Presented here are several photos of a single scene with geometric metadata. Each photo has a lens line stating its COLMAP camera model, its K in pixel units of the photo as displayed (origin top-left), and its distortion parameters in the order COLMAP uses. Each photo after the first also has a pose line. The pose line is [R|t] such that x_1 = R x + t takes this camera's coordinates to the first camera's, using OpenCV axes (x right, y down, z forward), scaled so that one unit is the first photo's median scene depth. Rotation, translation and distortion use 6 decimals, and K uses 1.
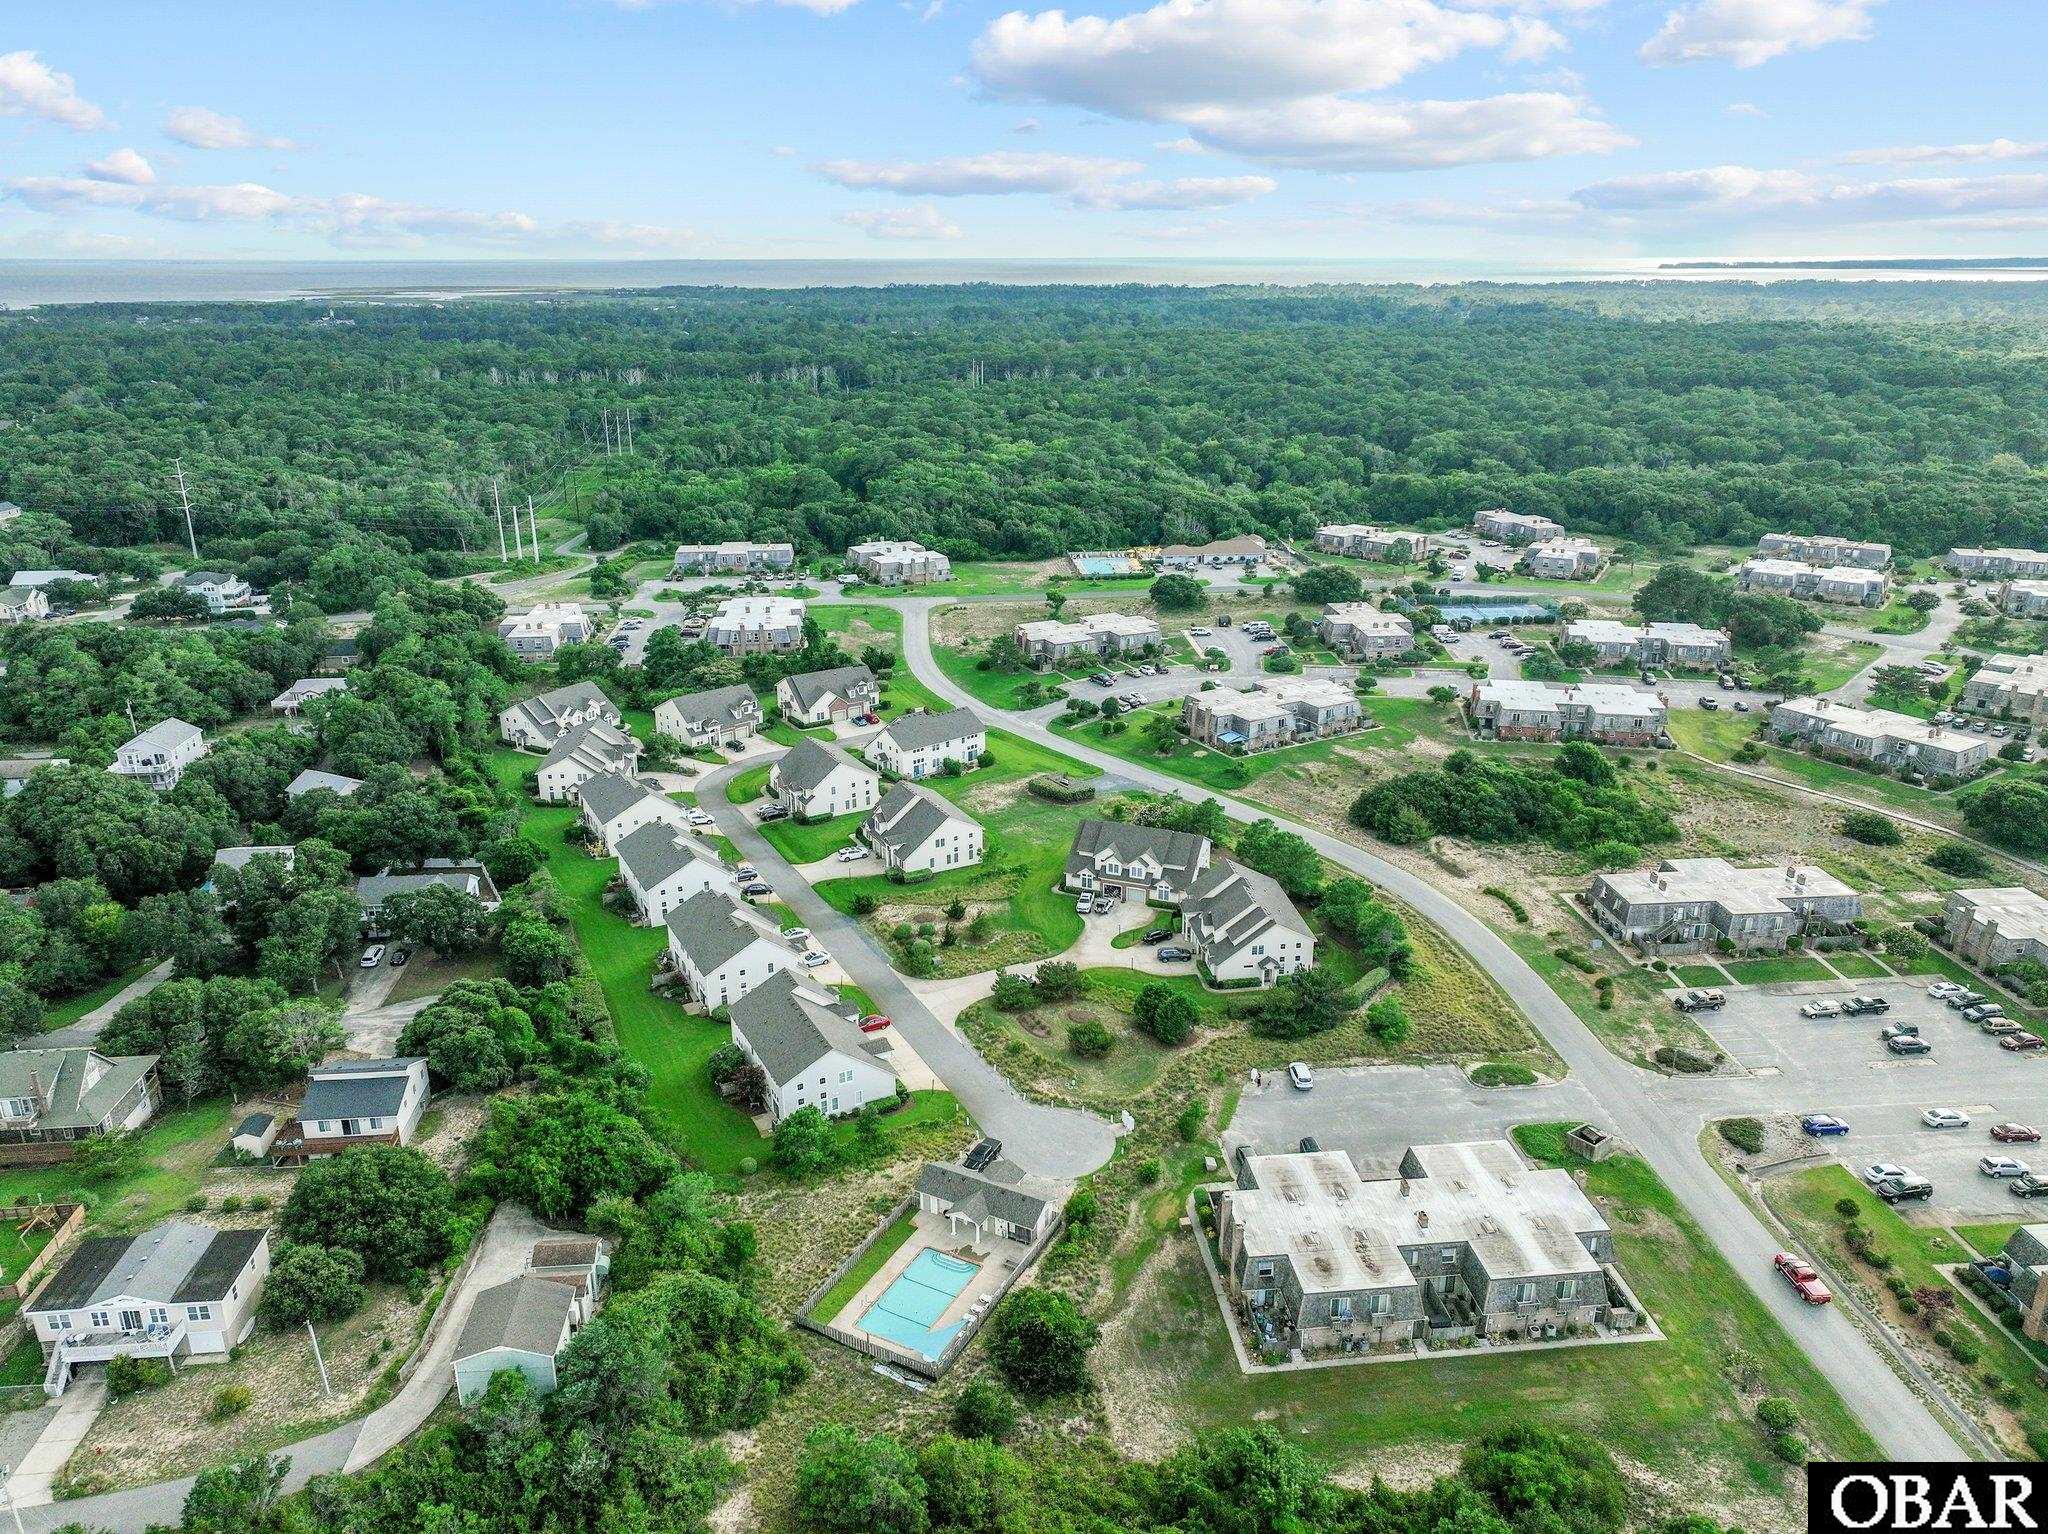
lens RADIAL K [[1493.5, 0, 1016.2], [0, 1493.5, 767.3], [0, 0, 1]] dist [0.008340, -0.001203]
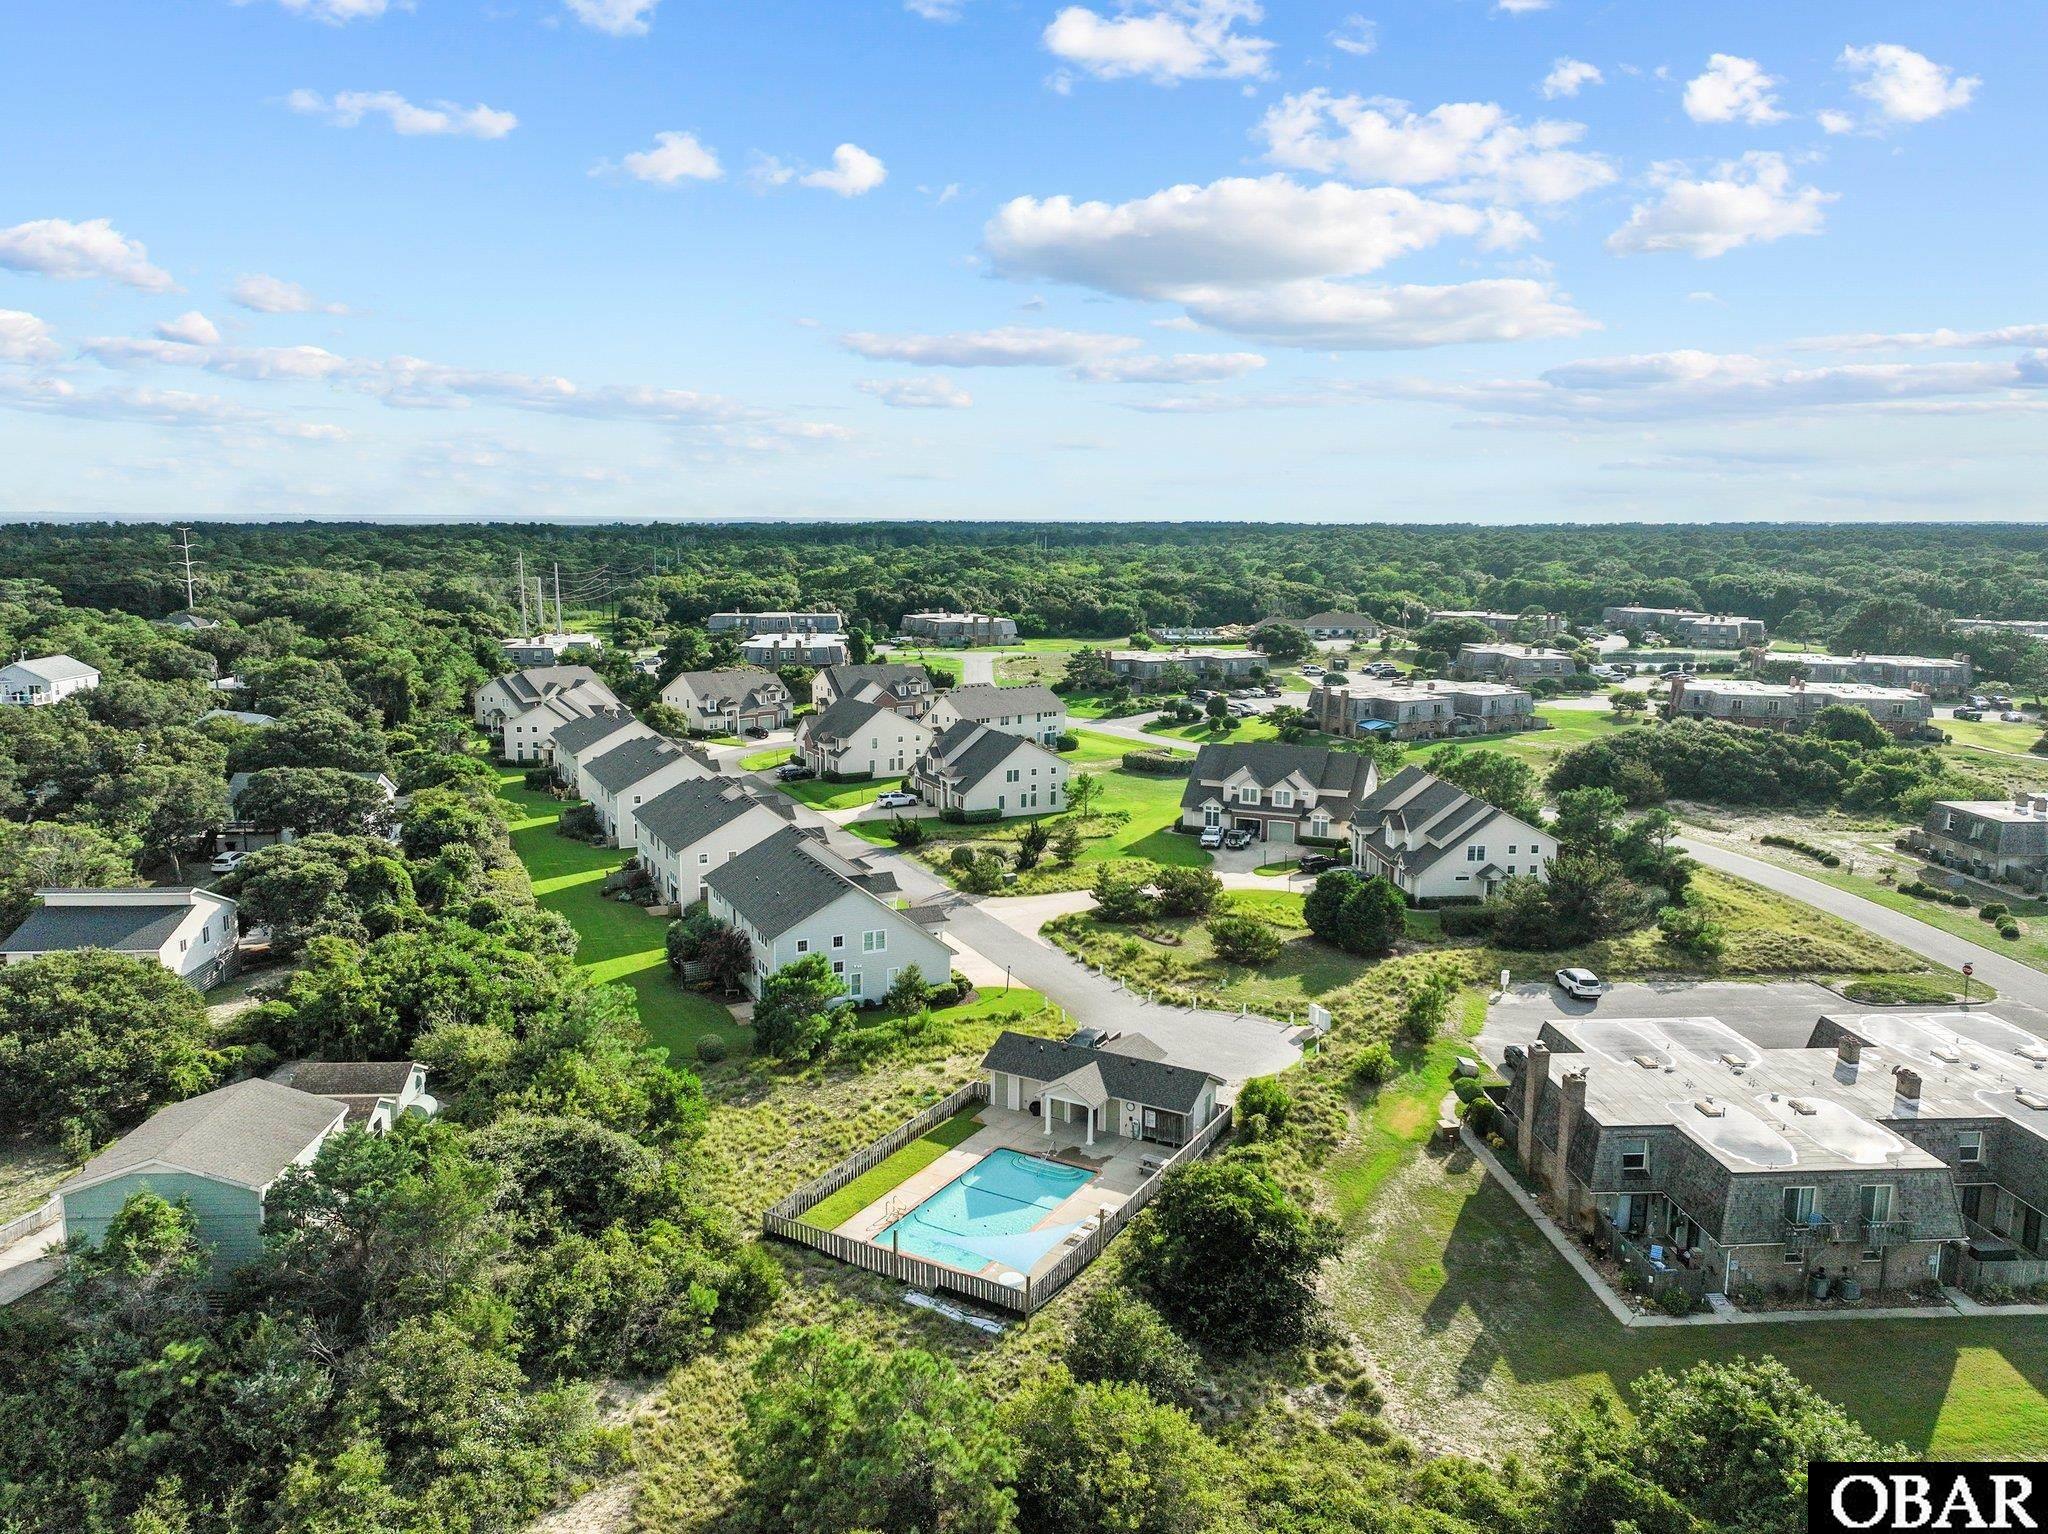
lens RADIAL K [[1493.5, 0, 1016.2], [0, 1493.5, 767.3], [0, 0, 1]] dist [0.008340, -0.001203]
pose [[0.999285, 0.014398, -0.034947, -0.027173], [-0.020253, 0.984635, -0.173449, 0.206603], [0.031913, 0.174033, 0.984223, 0.304421]]
